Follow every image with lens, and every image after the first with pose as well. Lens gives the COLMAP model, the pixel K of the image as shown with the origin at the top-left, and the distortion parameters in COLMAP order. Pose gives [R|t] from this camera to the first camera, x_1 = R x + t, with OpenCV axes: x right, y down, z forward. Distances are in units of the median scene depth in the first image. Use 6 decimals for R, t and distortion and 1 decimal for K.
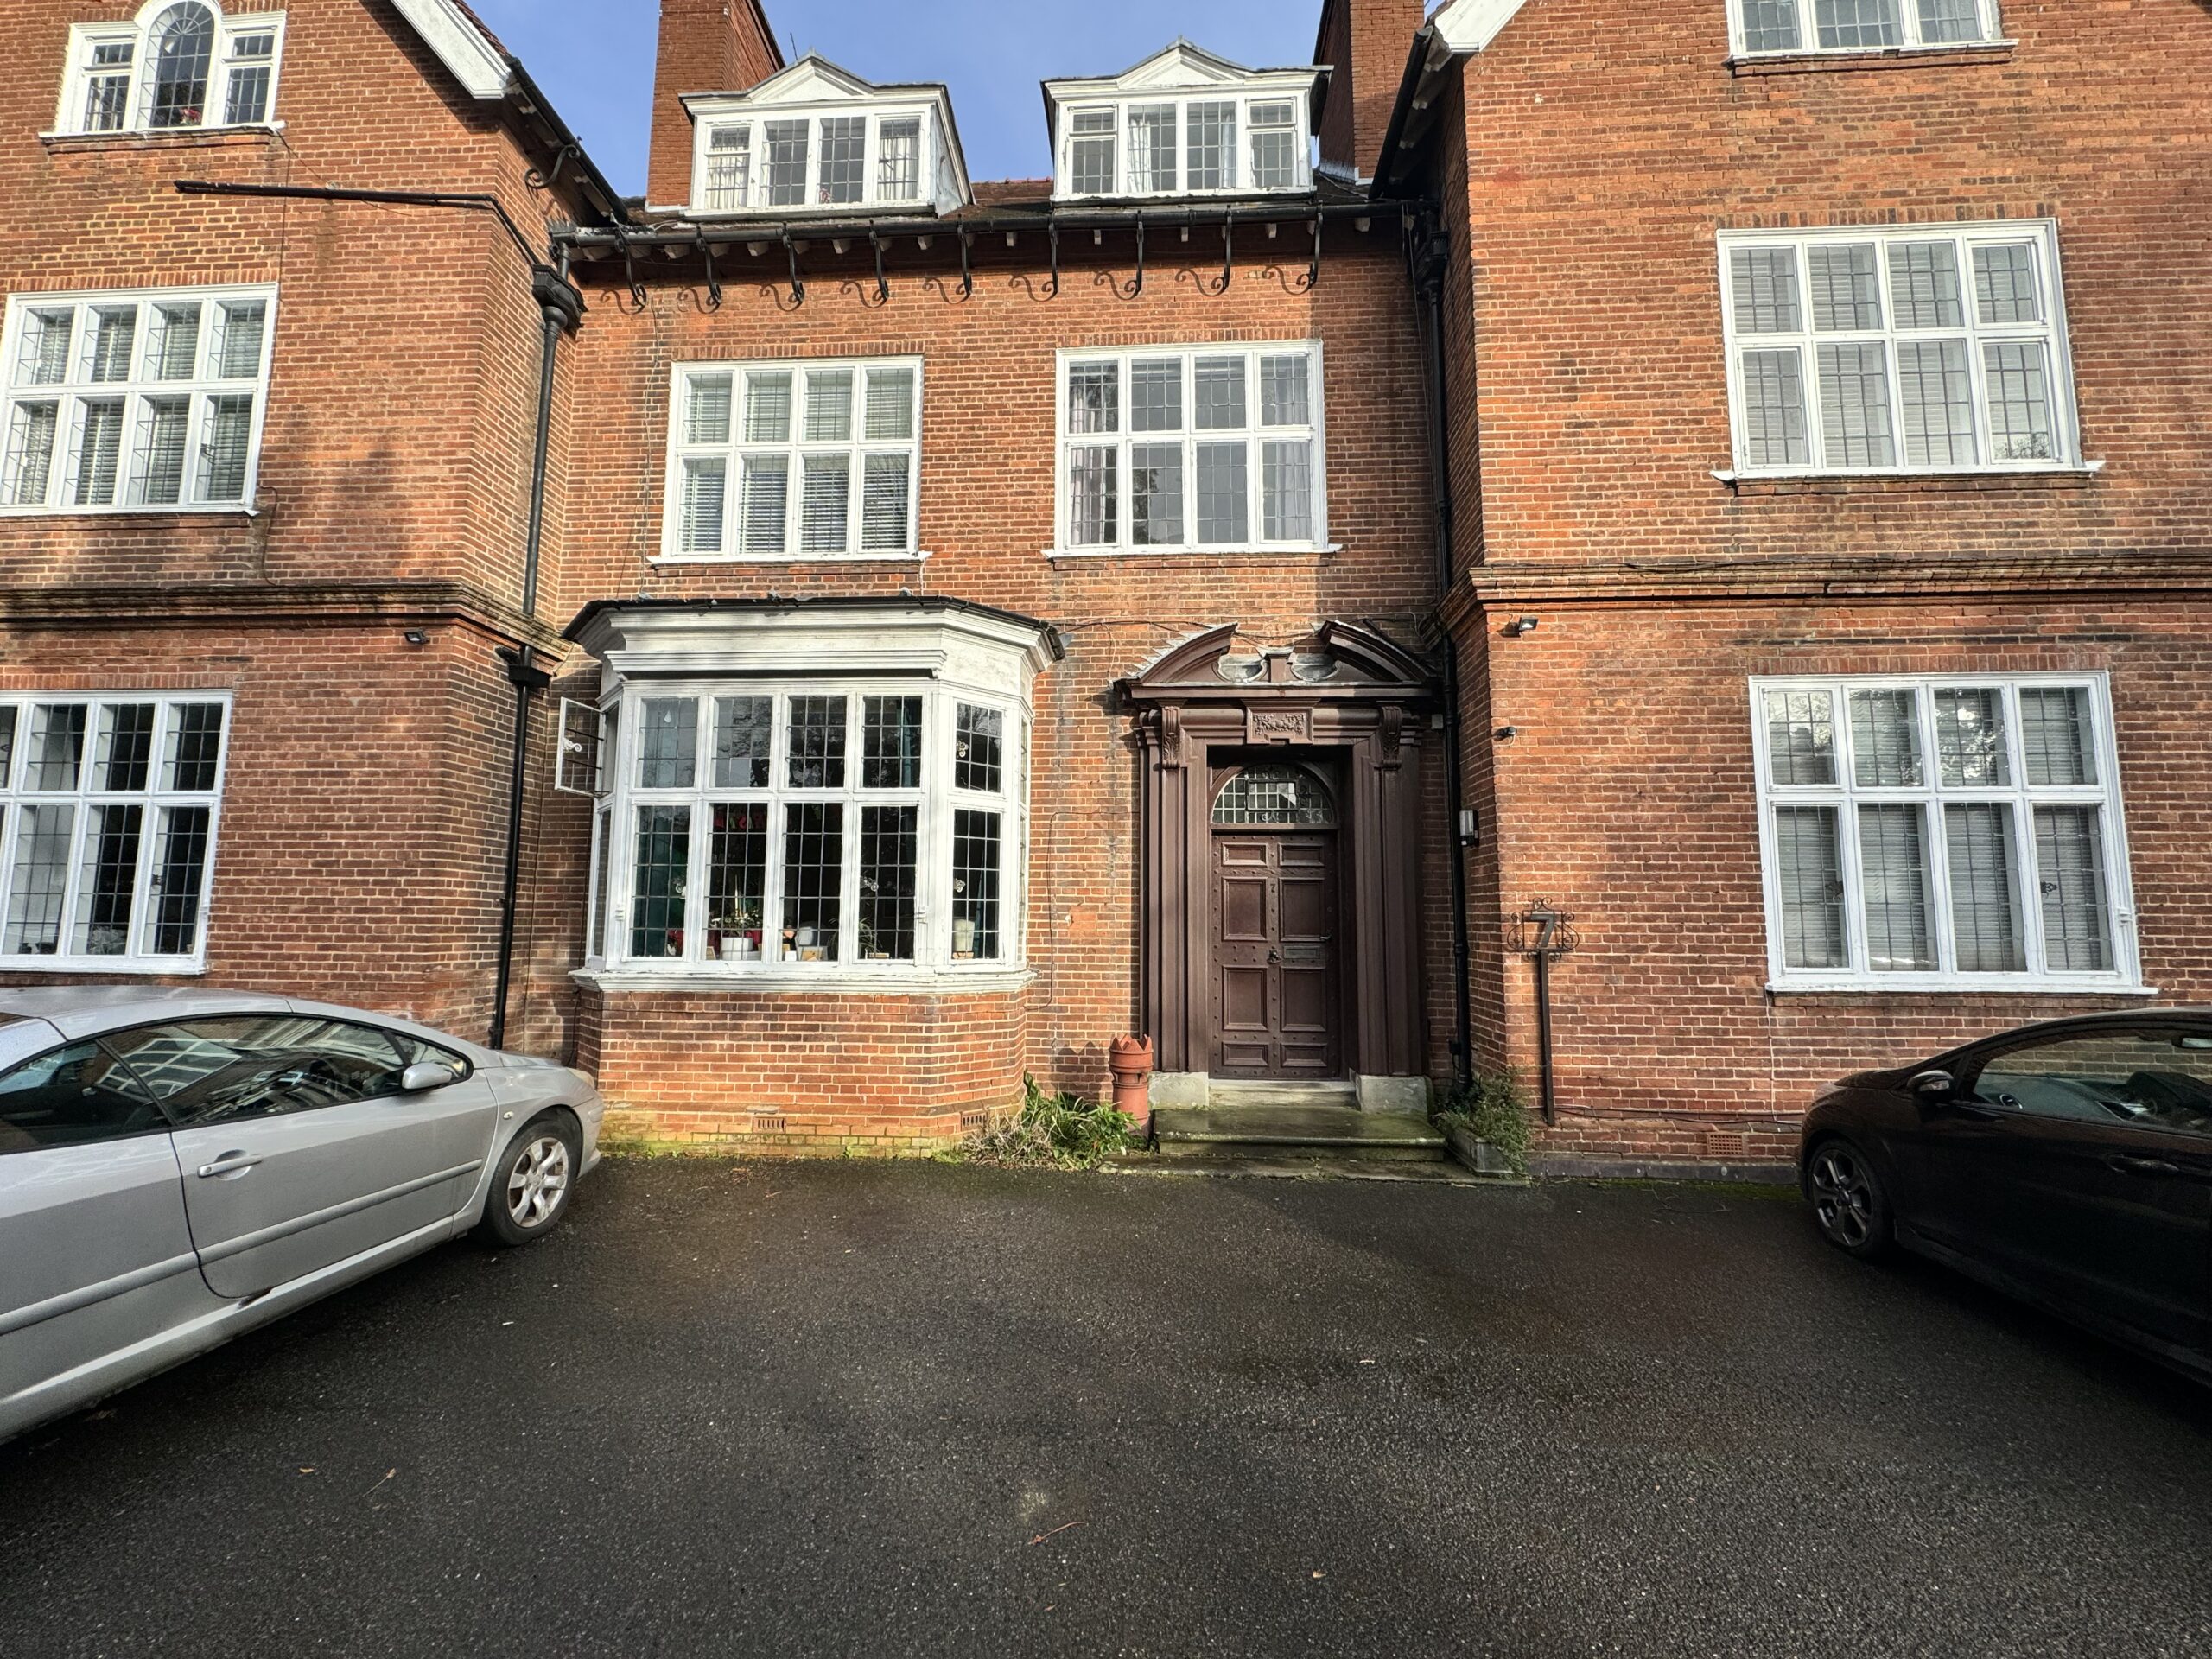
lens RADIAL K [[880.1, 0, 1106.0], [0, 880.1, 829.5], [0, 0, 1]] dist [-0.000320, 0.000083]
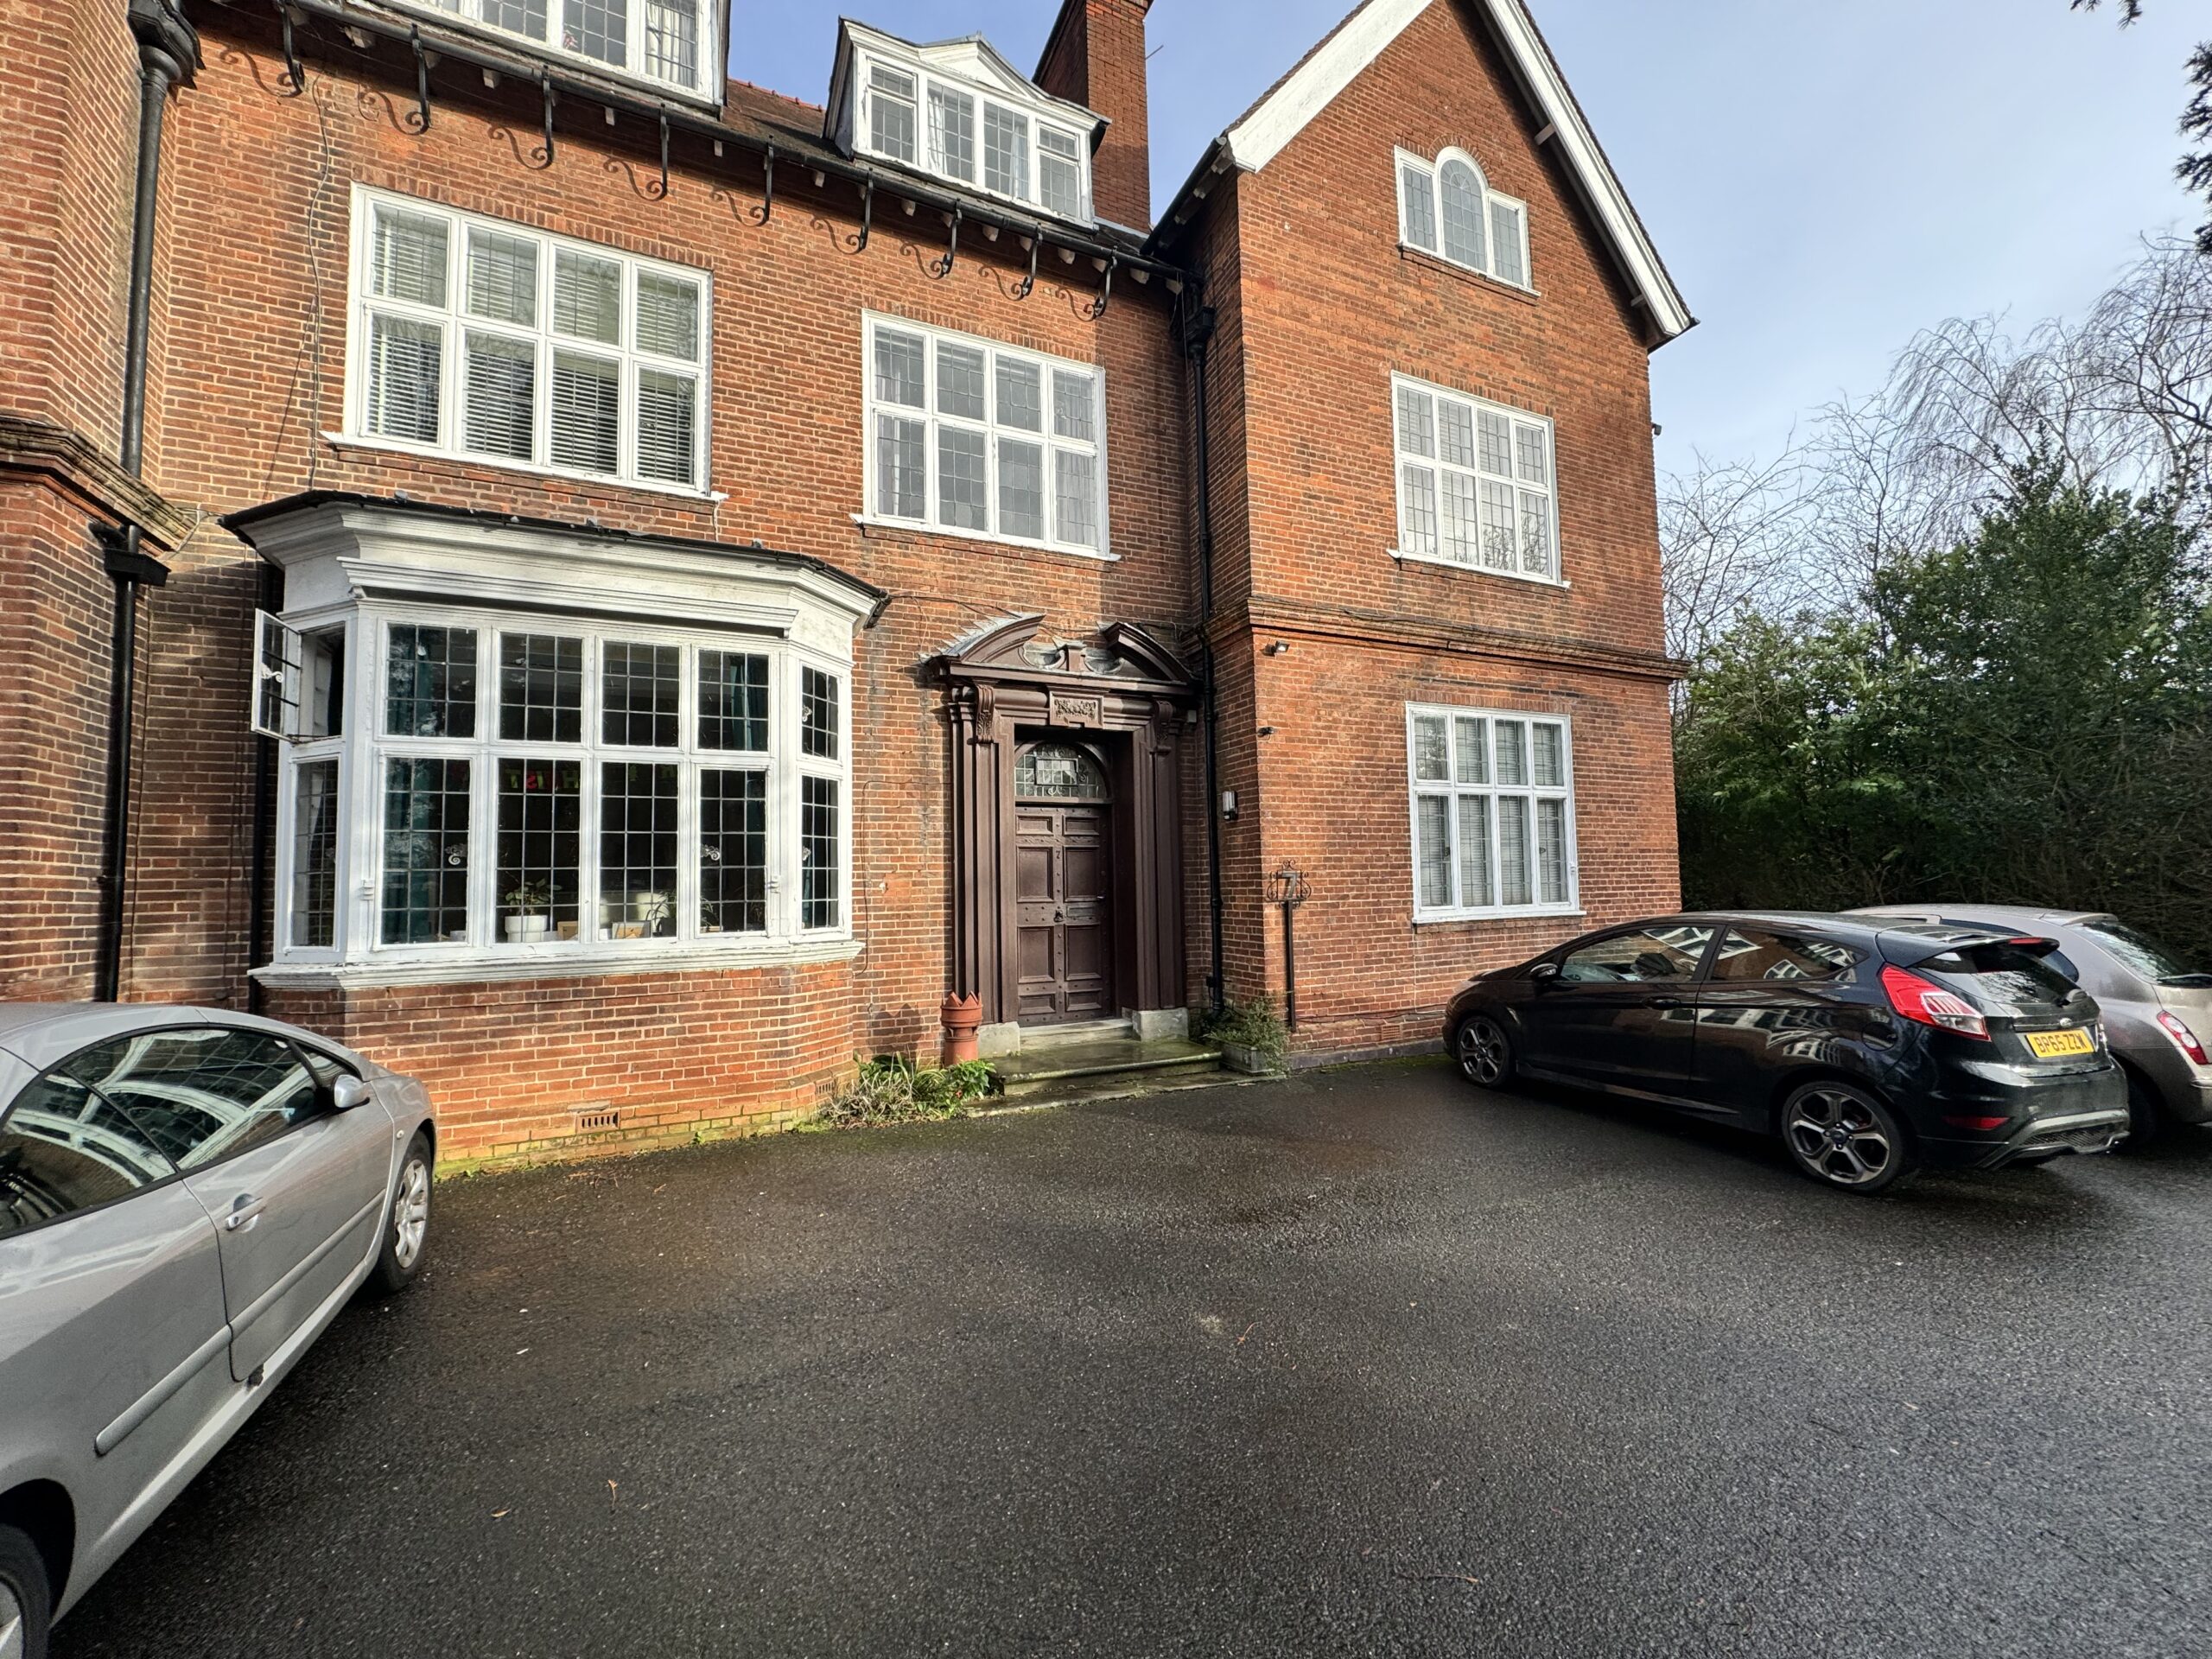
lens RADIAL K [[880.1, 0, 1106.0], [0, 880.1, 829.5], [0, 0, 1]] dist [-0.000320, 0.000083]
pose [[0.881462, 0.006619, 0.472208, -0.334528], [-0.023220, 0.999300, 0.029336, 0.000186], [-0.471683, -0.036823, 0.880999, -0.018302]]
